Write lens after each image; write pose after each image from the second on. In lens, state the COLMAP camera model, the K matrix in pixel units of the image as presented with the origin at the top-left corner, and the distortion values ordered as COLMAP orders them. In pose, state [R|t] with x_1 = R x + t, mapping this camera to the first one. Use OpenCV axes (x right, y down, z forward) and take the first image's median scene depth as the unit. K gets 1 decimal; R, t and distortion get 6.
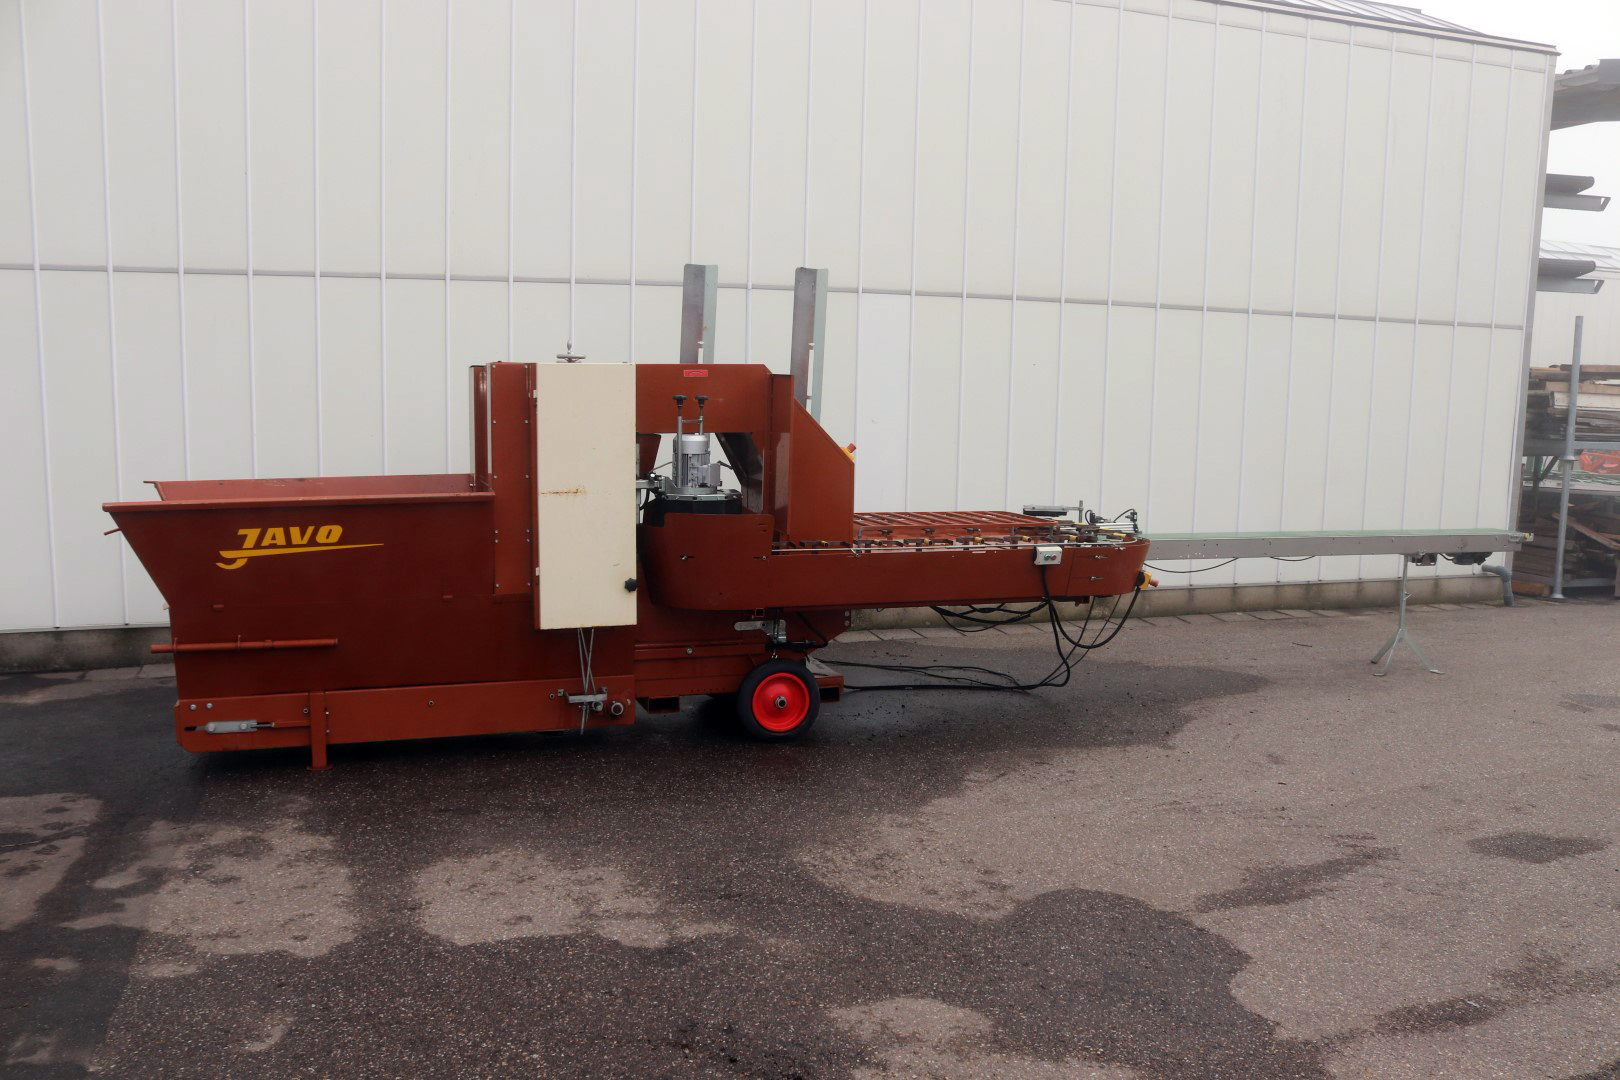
lens RADIAL K [[1355.3, 0, 810.5], [0, 1355.3, 544.6], [0, 0, 1]] dist [-0.133632, 0.106663]
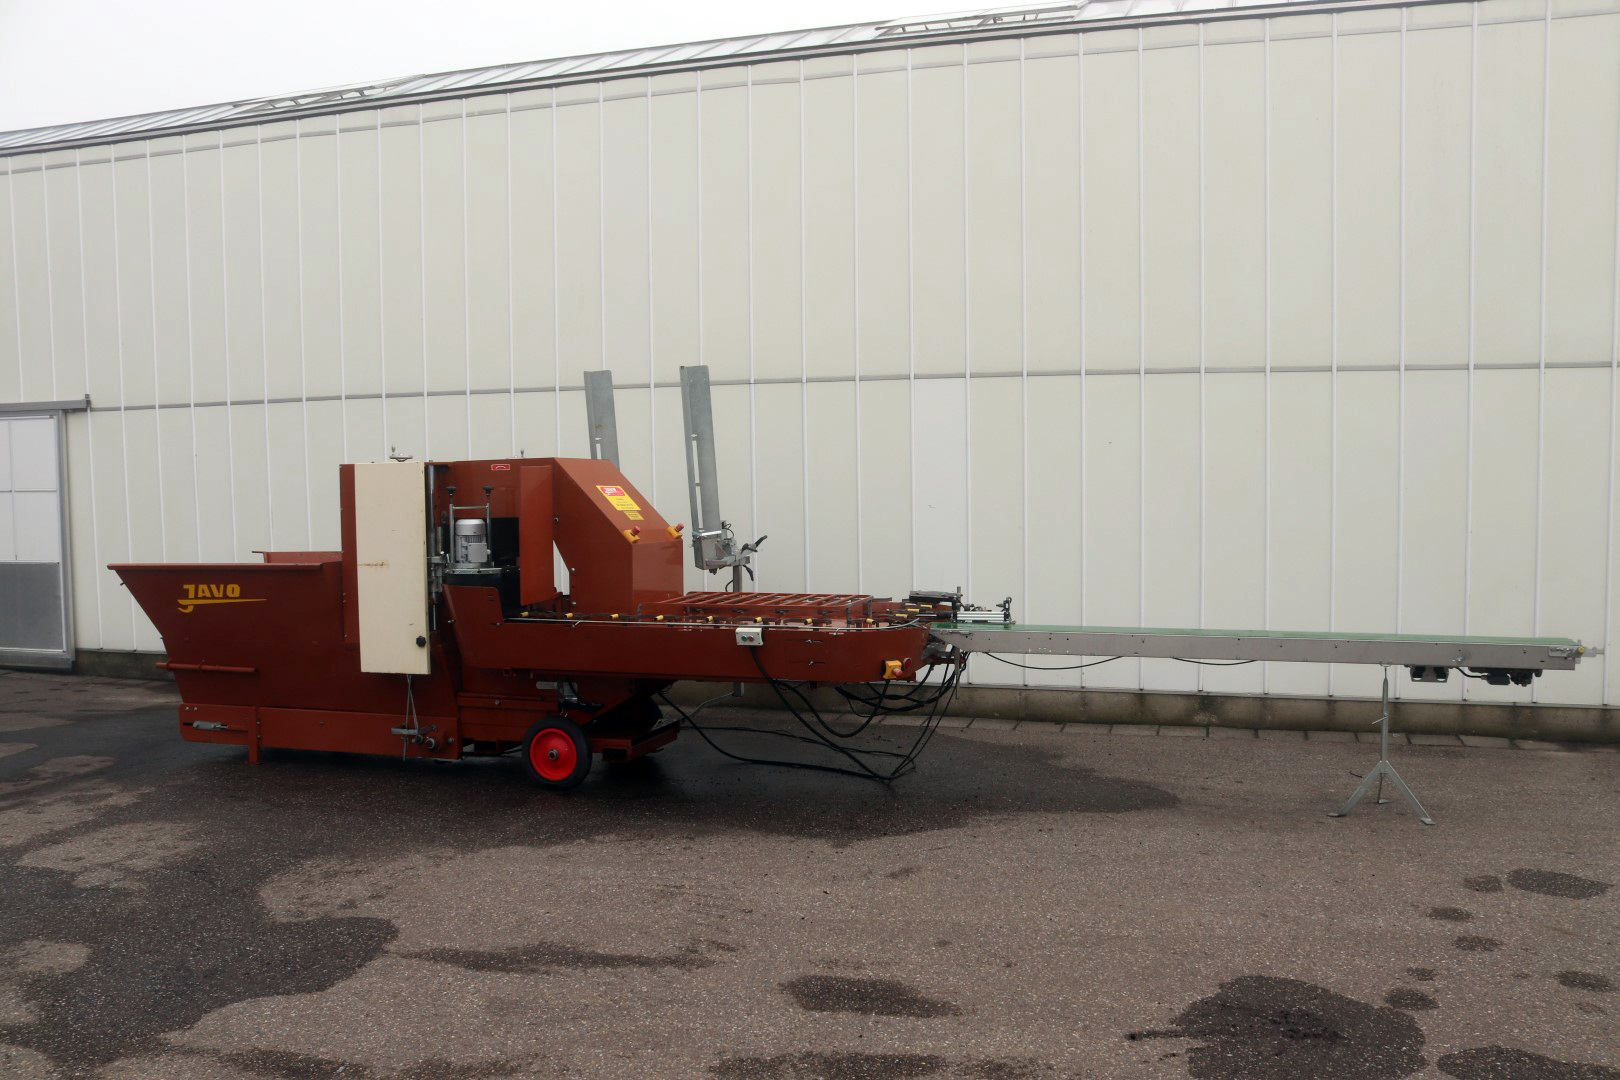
lens RADIAL K [[1355.3, 0, 839.9], [0, 1355.3, 559.5], [0, 0, 1]] dist [-0.133632, 0.106663]
pose [[0.808392, 0.012659, -0.588509, 0.910554], [-0.045735, 0.998097, -0.041352, -0.011515], [0.586866, 0.060344, 0.807432, 0.246231]]
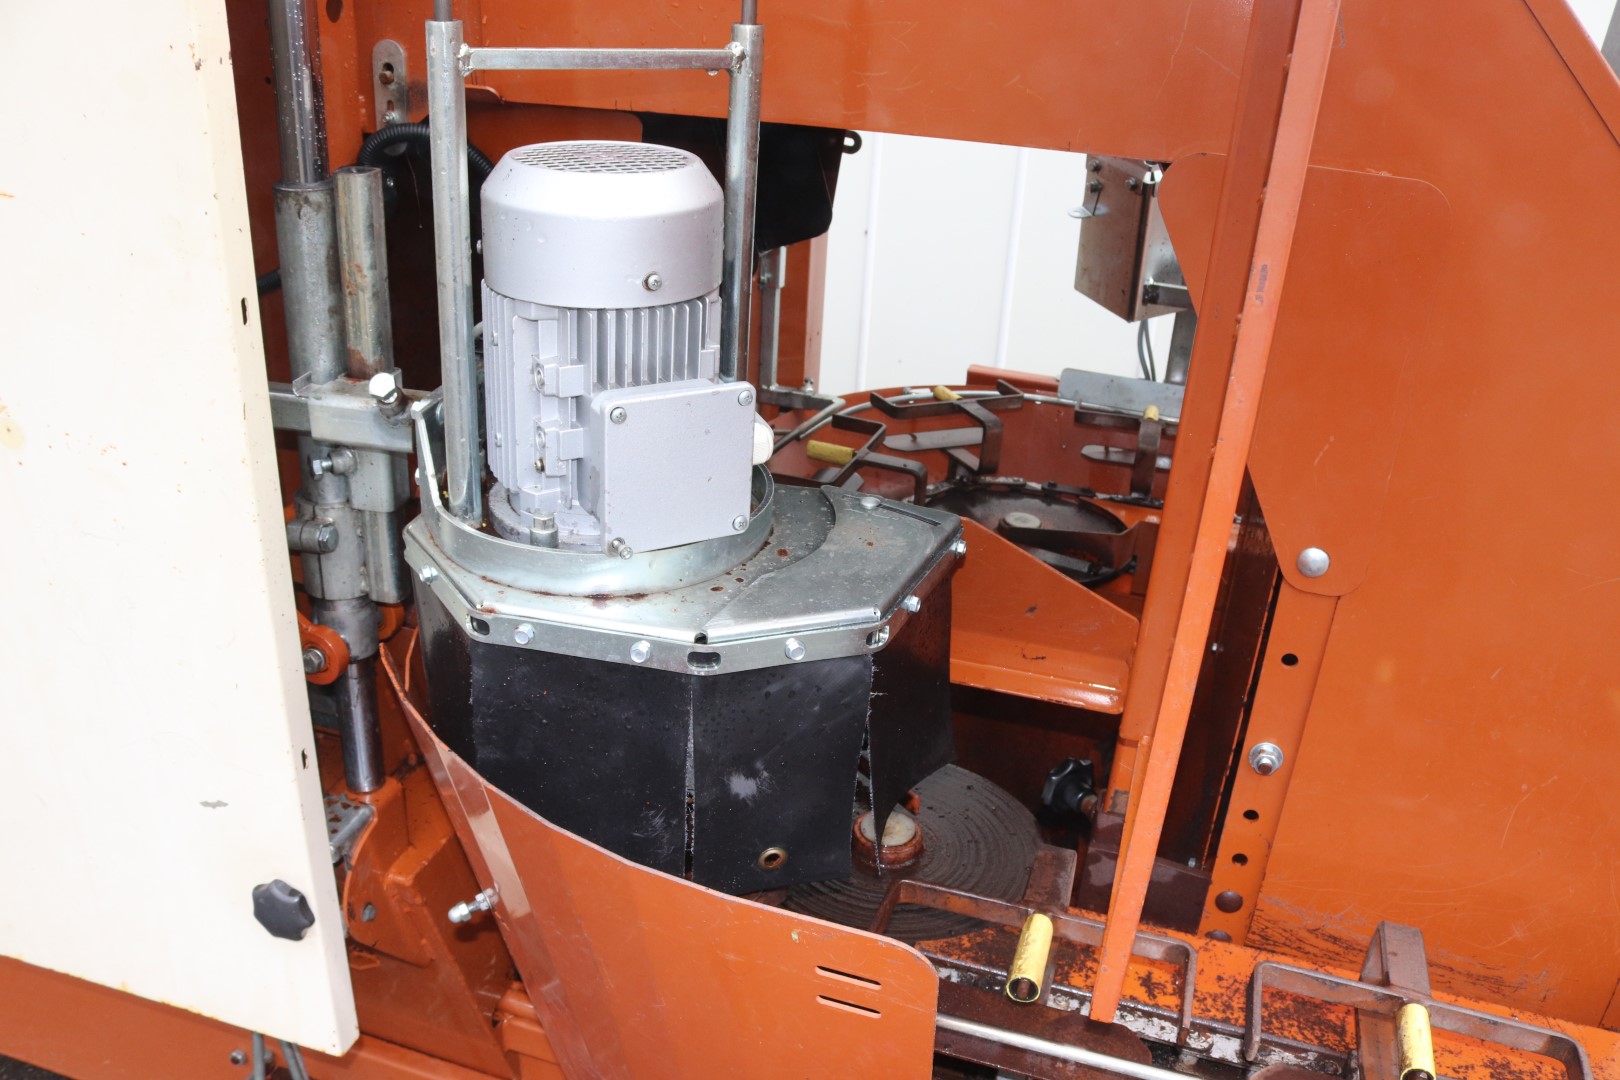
lens RADIAL K [[1355.3, 0, 809.7], [0, 1355.3, 538.0], [0, 0, 1]] dist [-0.133632, 0.106663]
pose [[0.798339, 0.283011, -0.531563, 0.015811], [-0.108939, 0.935998, 0.334725, -0.096349], [0.592273, -0.209316, 0.778074, 0.931948]]
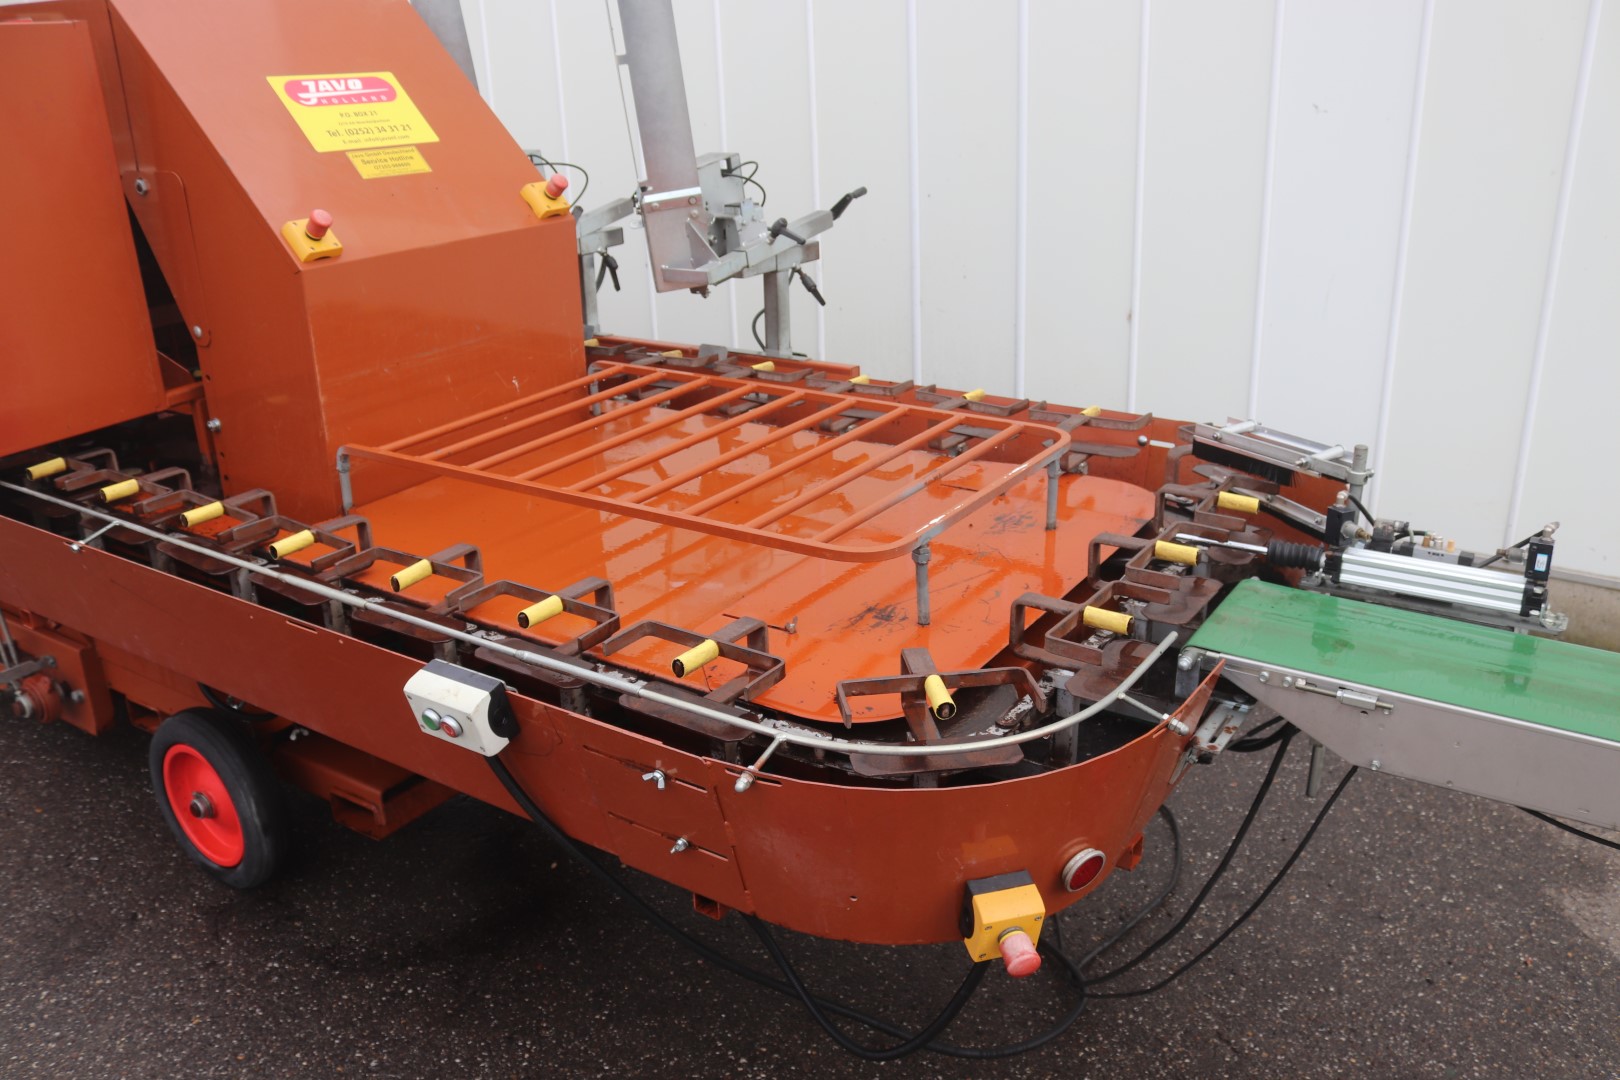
lens RADIAL K [[1355.3, 0, 822.1], [0, 1355.3, 544.2], [0, 0, 1]] dist [-0.133632, 0.106663]
pose [[0.603647, 0.256841, -0.754747, 0.445397], [-0.058535, 0.958409, 0.279332, -0.107686], [0.795100, -0.124439, 0.593575, 1.004393]]
